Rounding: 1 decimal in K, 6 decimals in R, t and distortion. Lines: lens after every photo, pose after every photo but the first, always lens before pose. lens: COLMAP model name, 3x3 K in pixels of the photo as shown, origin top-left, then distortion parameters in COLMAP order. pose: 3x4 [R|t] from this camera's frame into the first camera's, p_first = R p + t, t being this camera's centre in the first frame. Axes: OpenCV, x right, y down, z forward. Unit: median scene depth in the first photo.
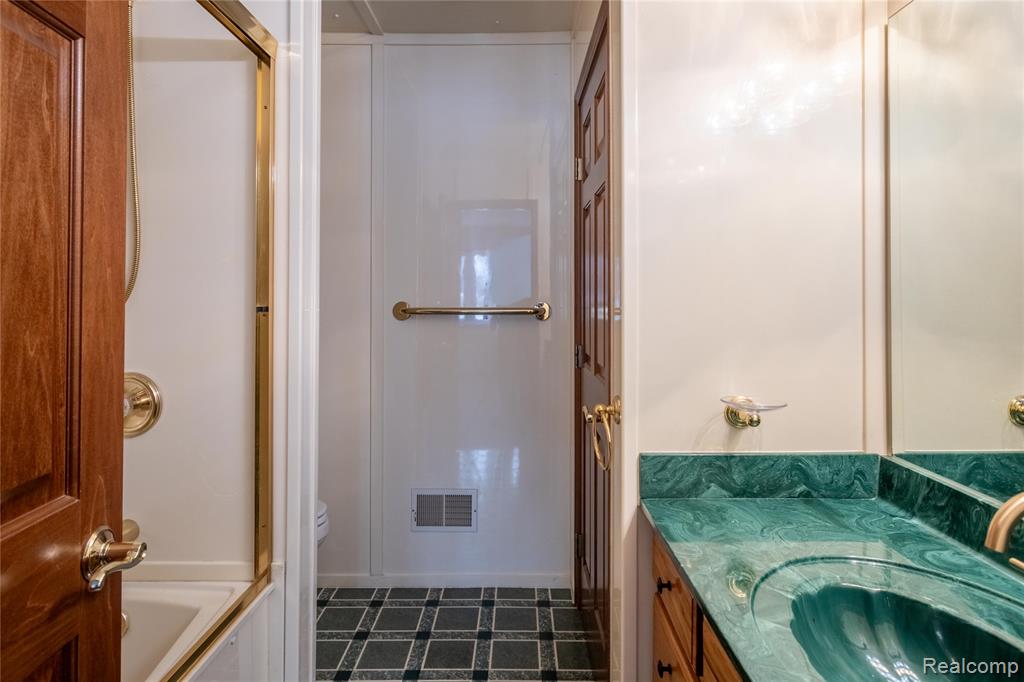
lens RADIAL K [[585.3, 0, 530.8], [0, 585.3, 291.7], [0, 0, 1]] dist [0.013032, -0.005739]
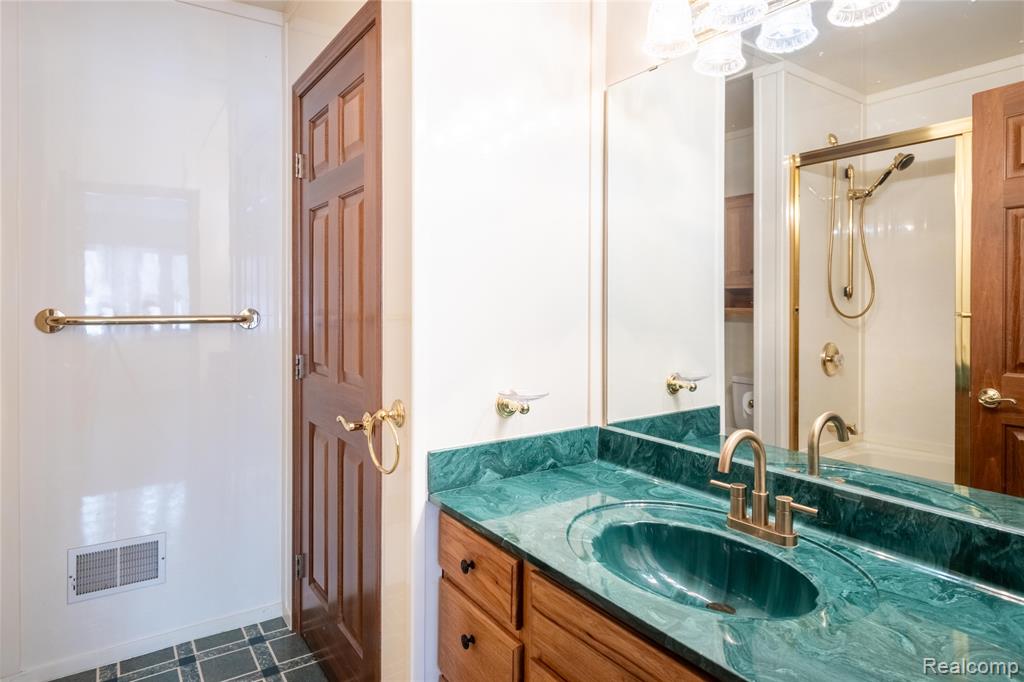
lens RADIAL K [[585.3, 0, 533.1], [0, 585.3, 307.2], [0, 0, 1]] dist [0.013032, -0.005739]
pose [[0.826265, -0.001699, 0.563278, -0.250803], [-0.007208, 0.999882, 0.013590, 0.000353], [-0.563235, -0.015289, 0.826155, 0.026175]]
